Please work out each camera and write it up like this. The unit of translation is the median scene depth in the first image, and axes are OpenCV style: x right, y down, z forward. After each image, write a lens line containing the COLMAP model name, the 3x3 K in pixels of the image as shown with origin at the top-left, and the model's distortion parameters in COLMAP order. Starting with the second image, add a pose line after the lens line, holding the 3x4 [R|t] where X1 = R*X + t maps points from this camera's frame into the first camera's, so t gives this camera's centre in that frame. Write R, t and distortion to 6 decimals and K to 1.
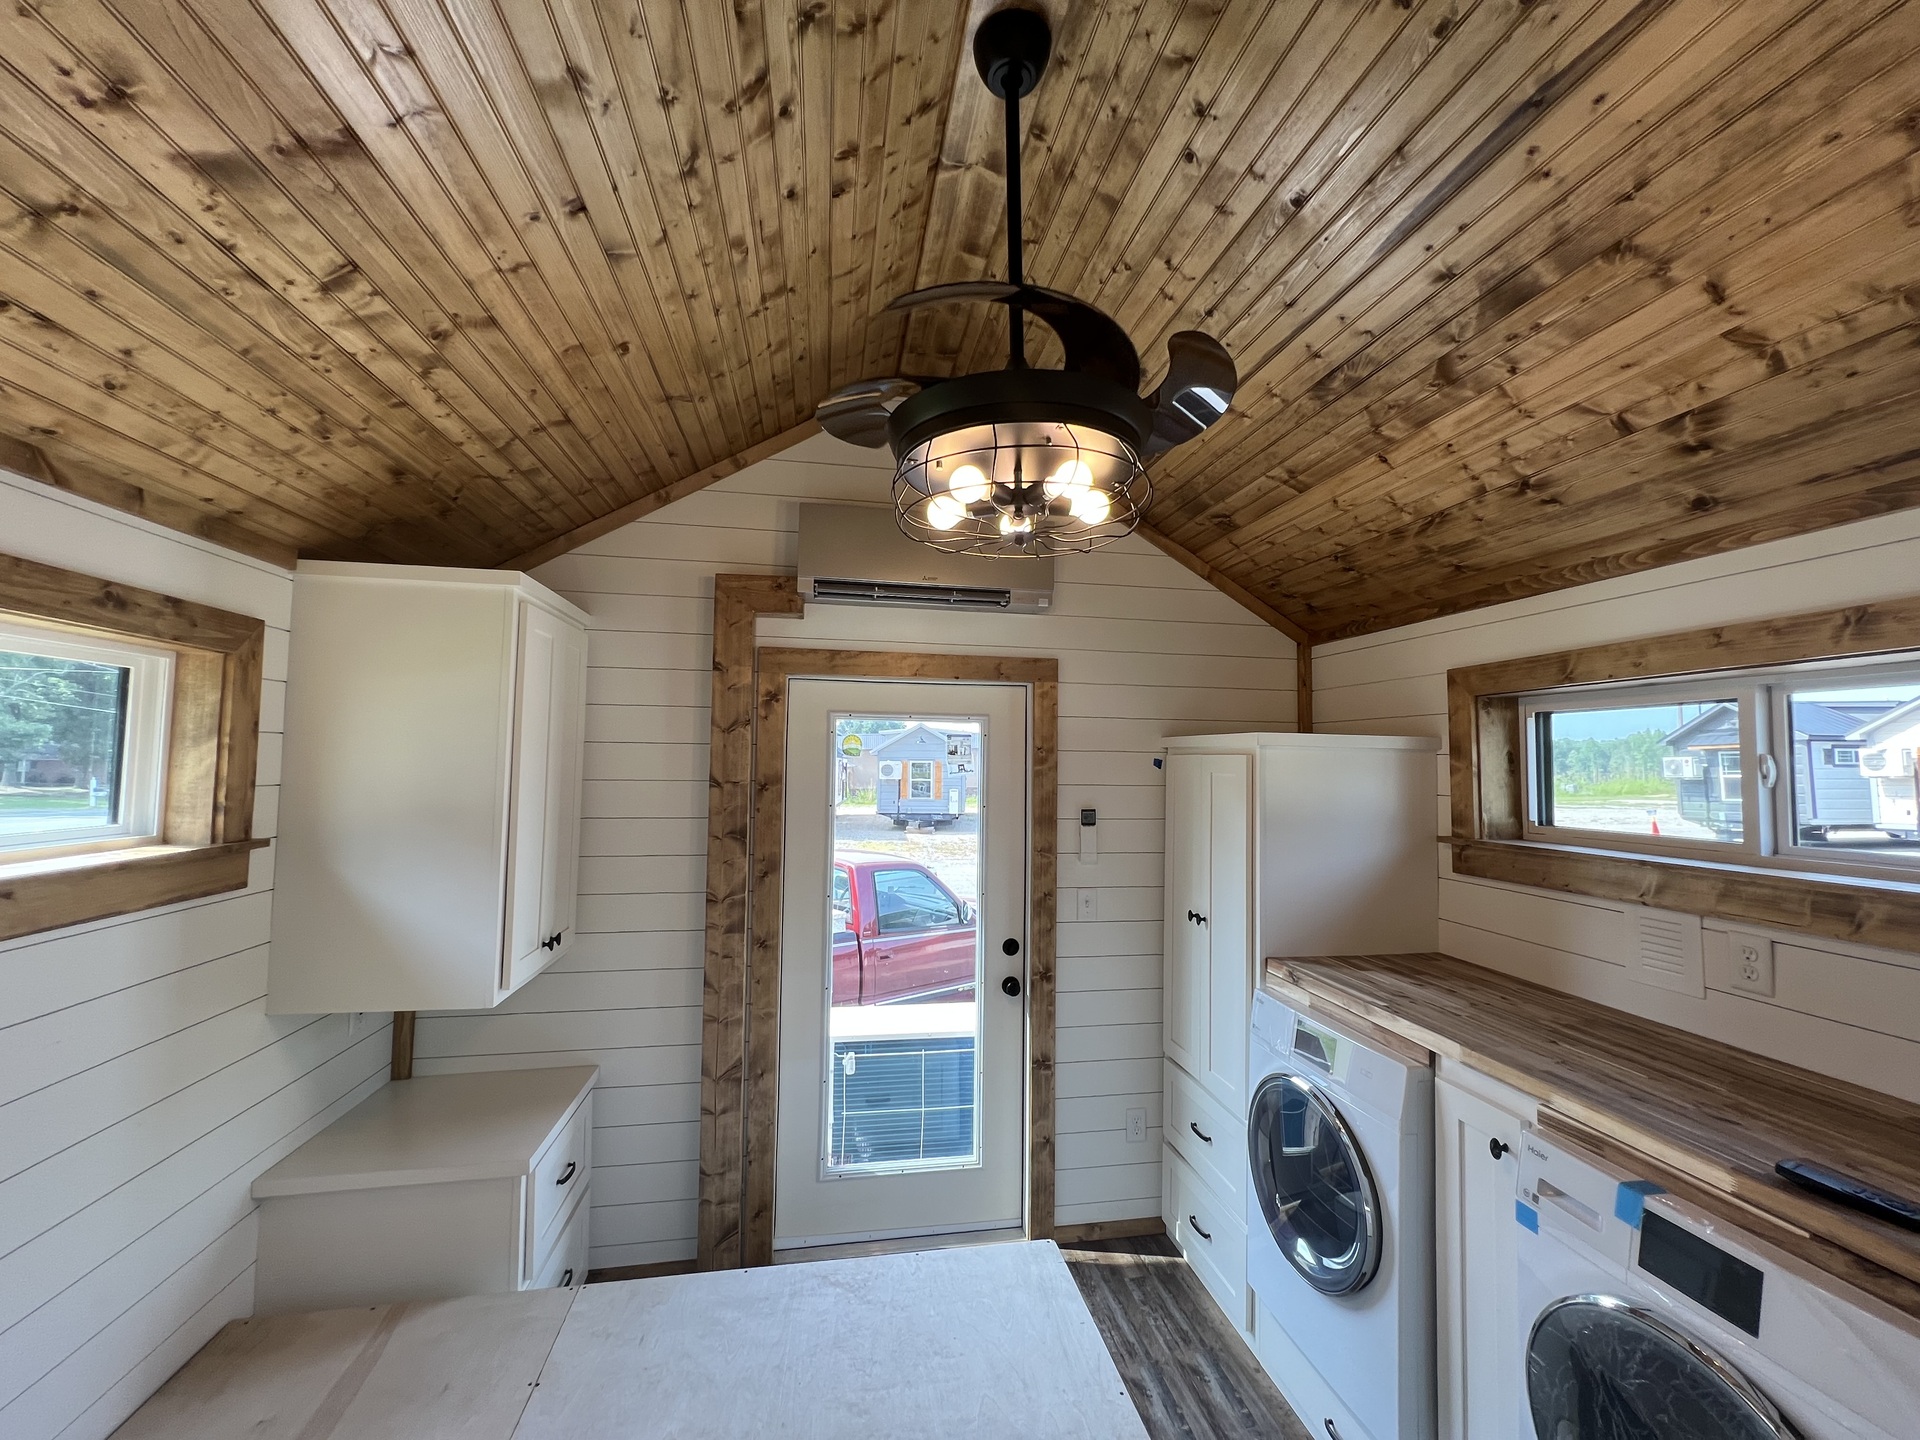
lens RADIAL K [[770.5, 0, 958.2], [0, 770.5, 724.3], [0, 0, 1]] dist [-0.003395, 0.000751]
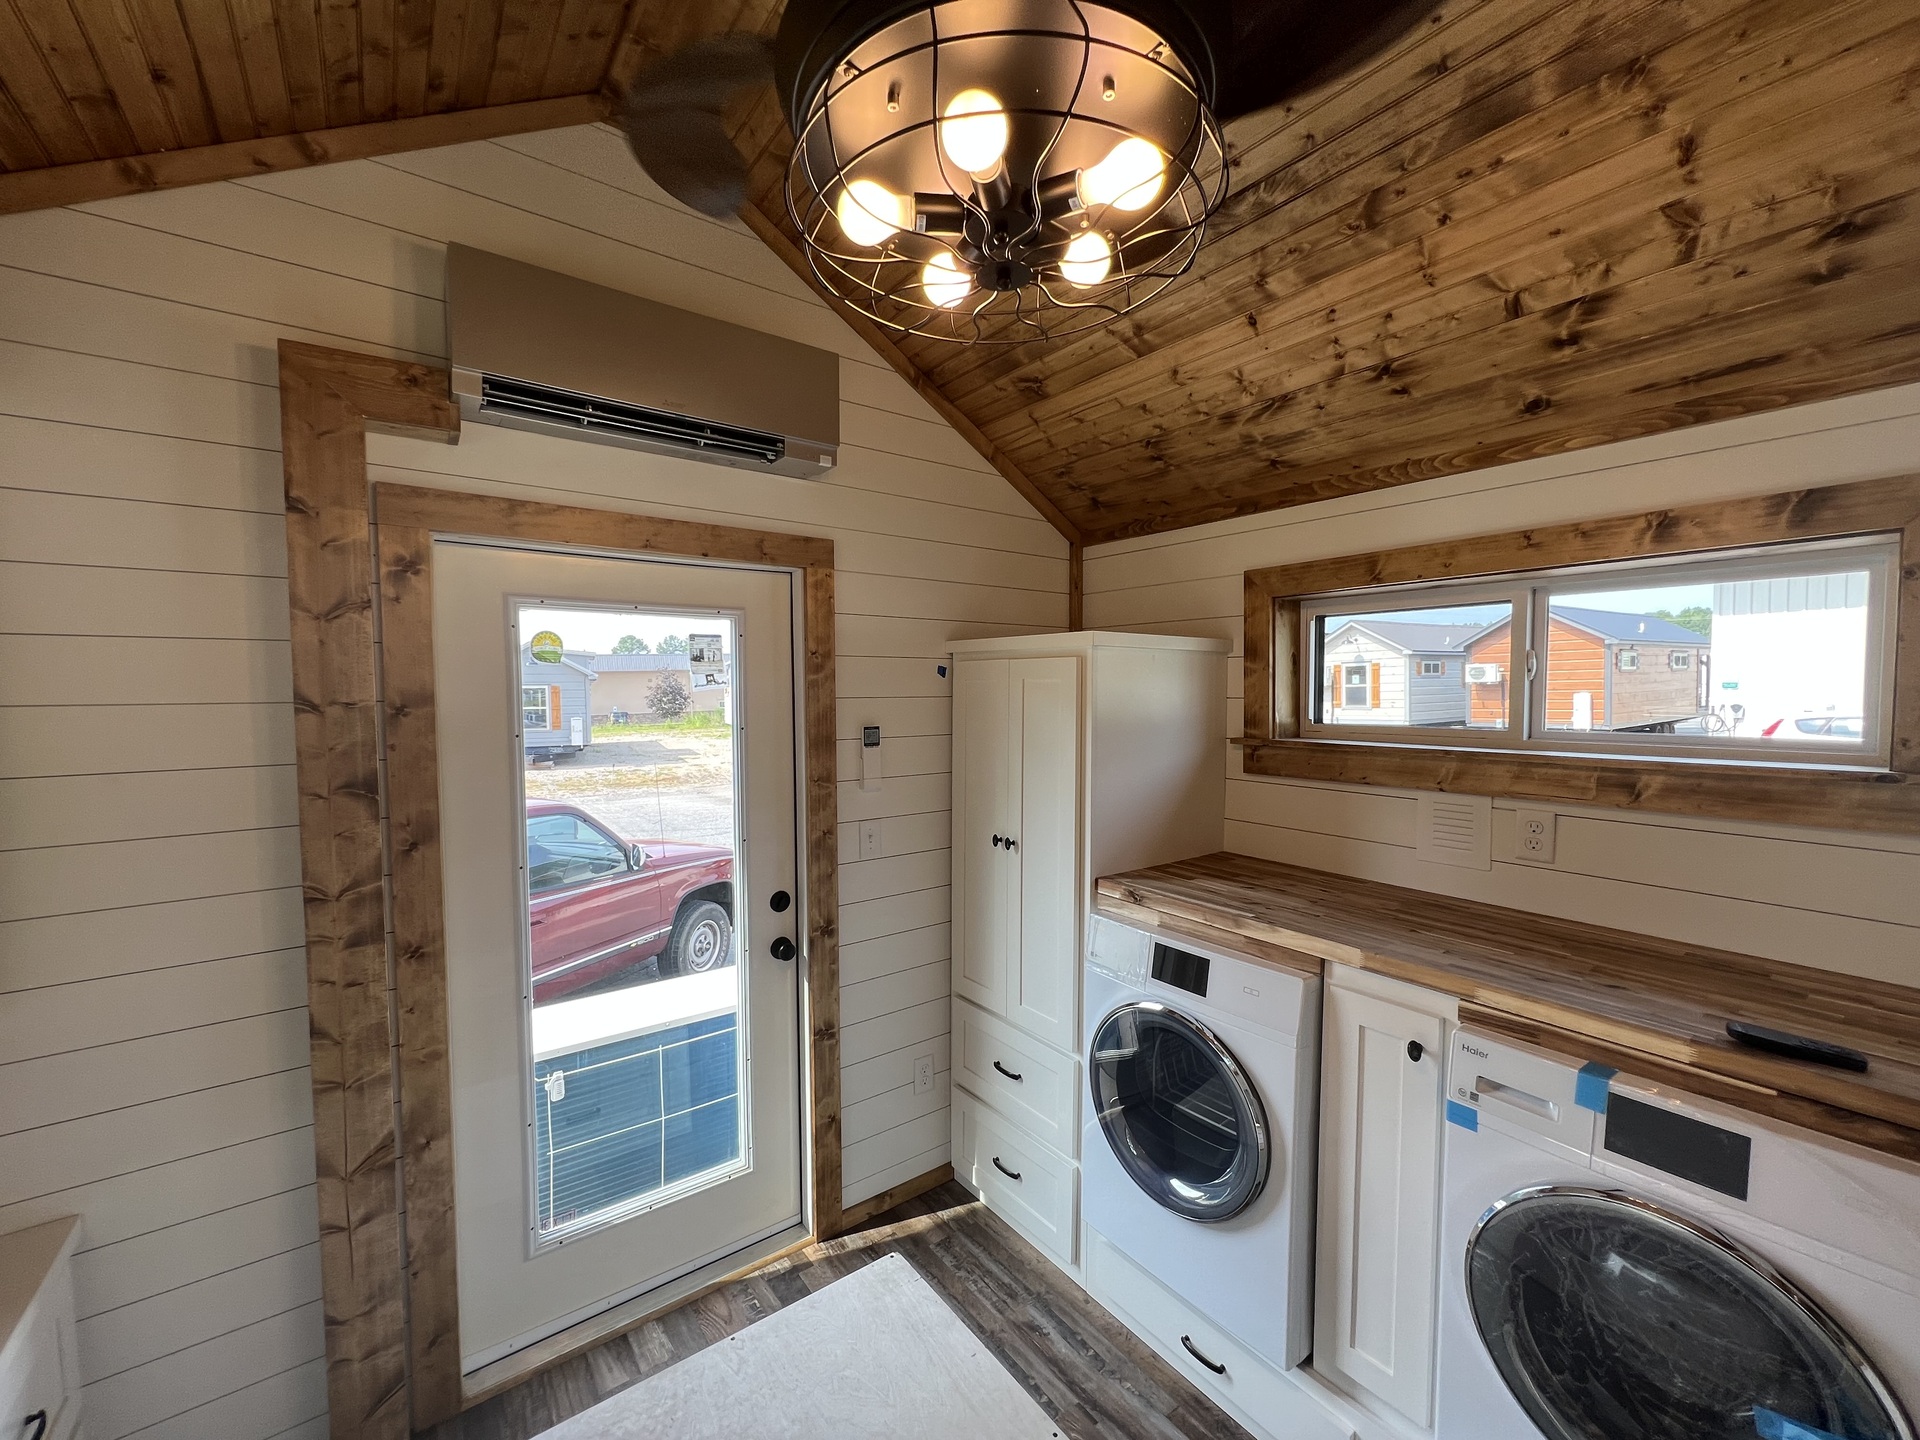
lens RADIAL K [[770.5, 0, 958.2], [0, 770.5, 724.3], [0, 0, 1]] dist [-0.003395, 0.000751]
pose [[0.892317, -0.037249, 0.449870, -0.188115], [-0.007894, 0.995150, 0.098056, 0.040070], [-0.451340, -0.091048, 0.887695, 0.344598]]
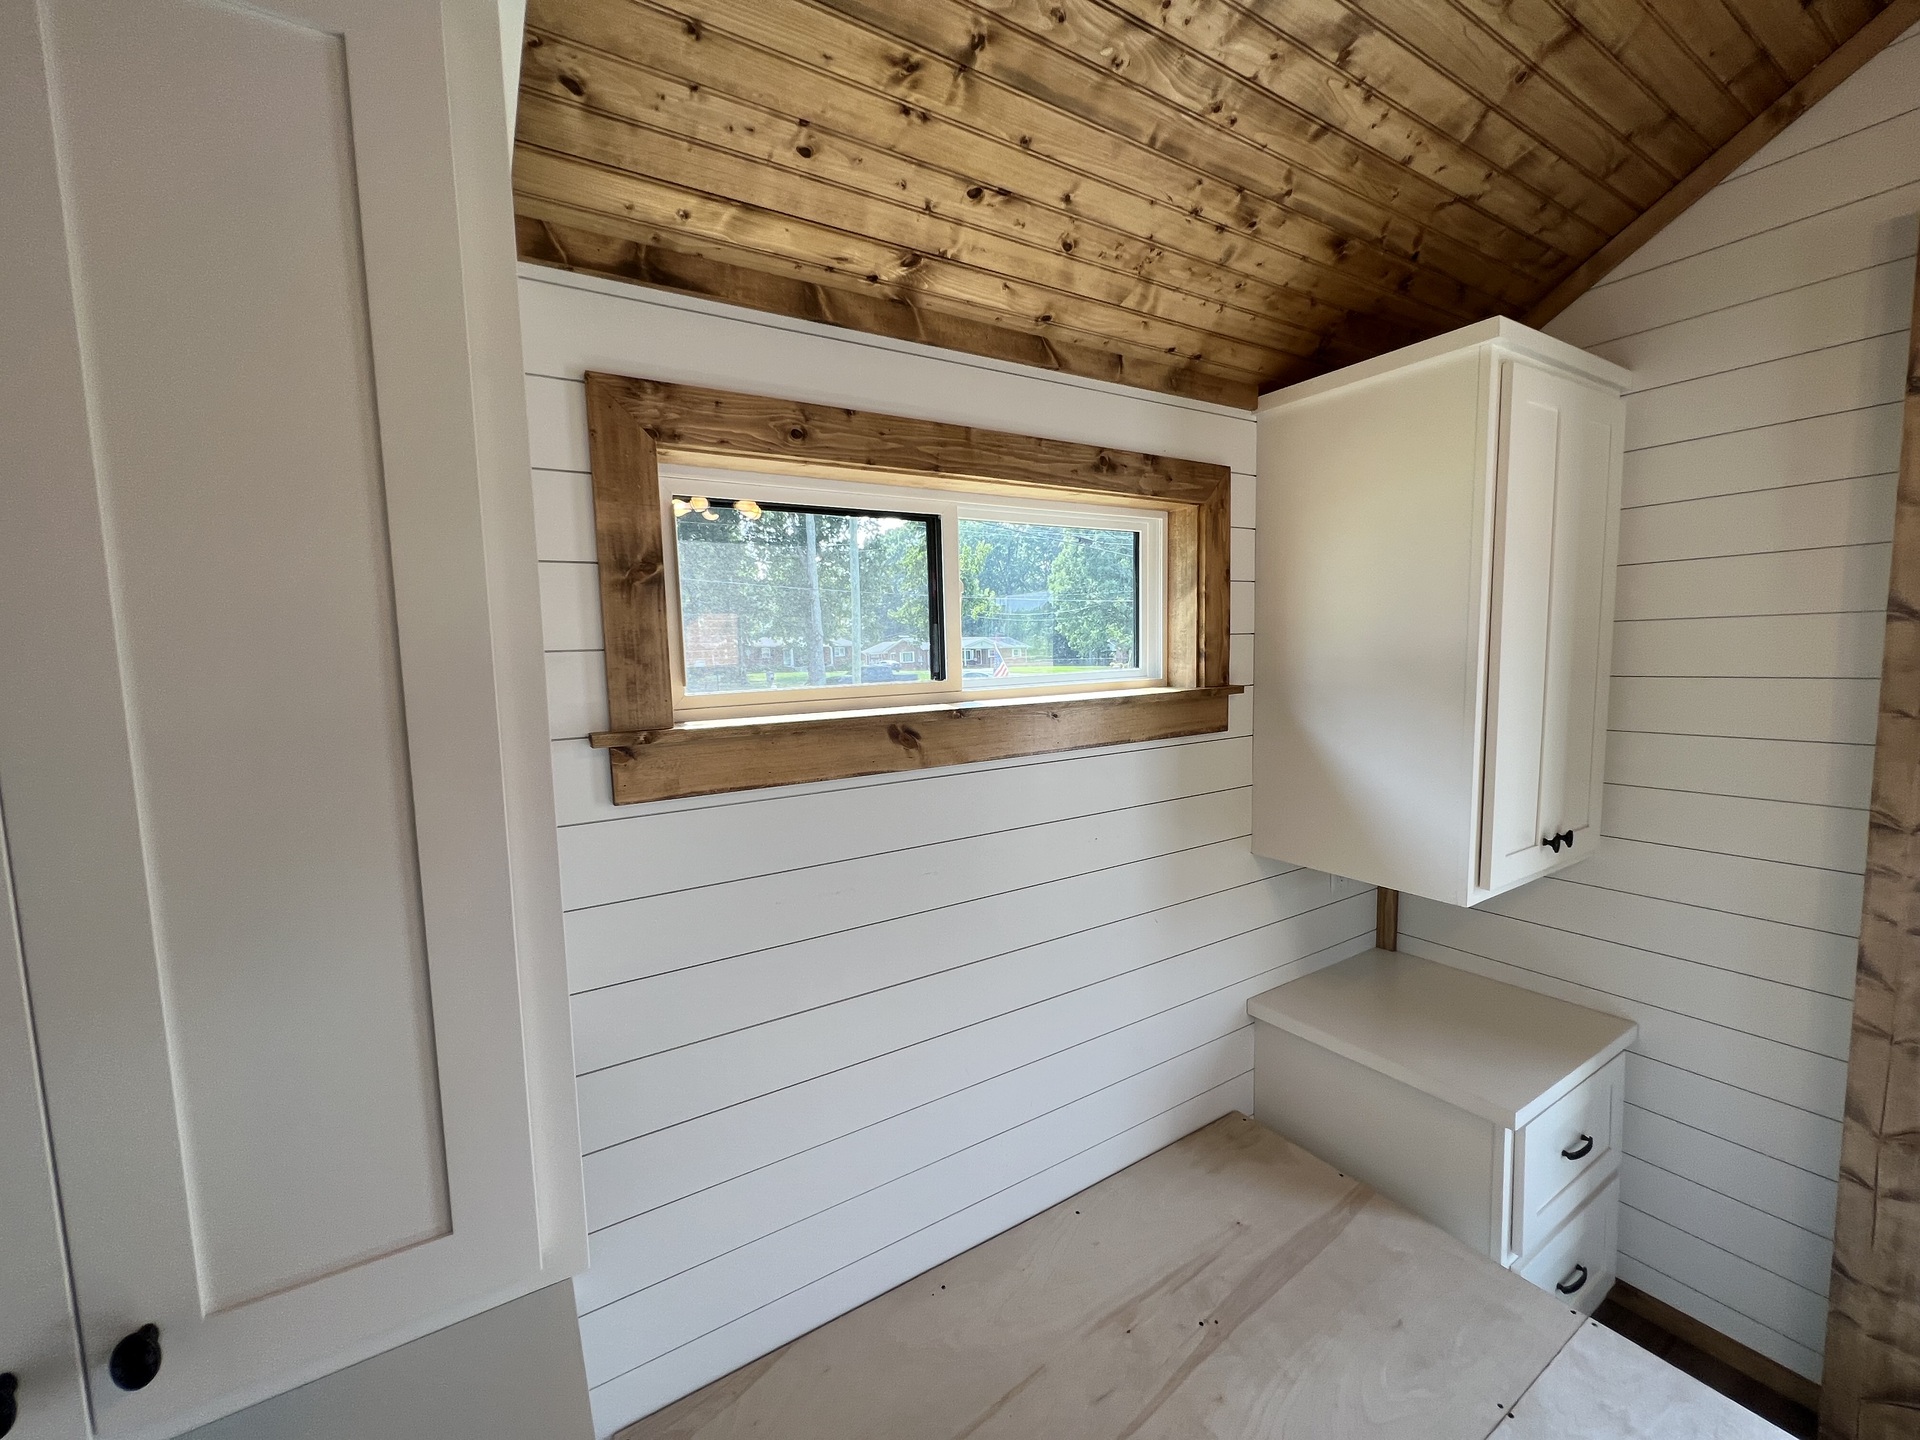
lens RADIAL K [[770.5, 0, 958.2], [0, 770.5, 724.3], [0, 0, 1]] dist [-0.003395, 0.000751]
pose [[0.375615, 0.067189, -0.924337, -0.090660], [0.081402, 0.991122, 0.105122, 0.061406], [0.923194, -0.114729, 0.366811, 0.268892]]
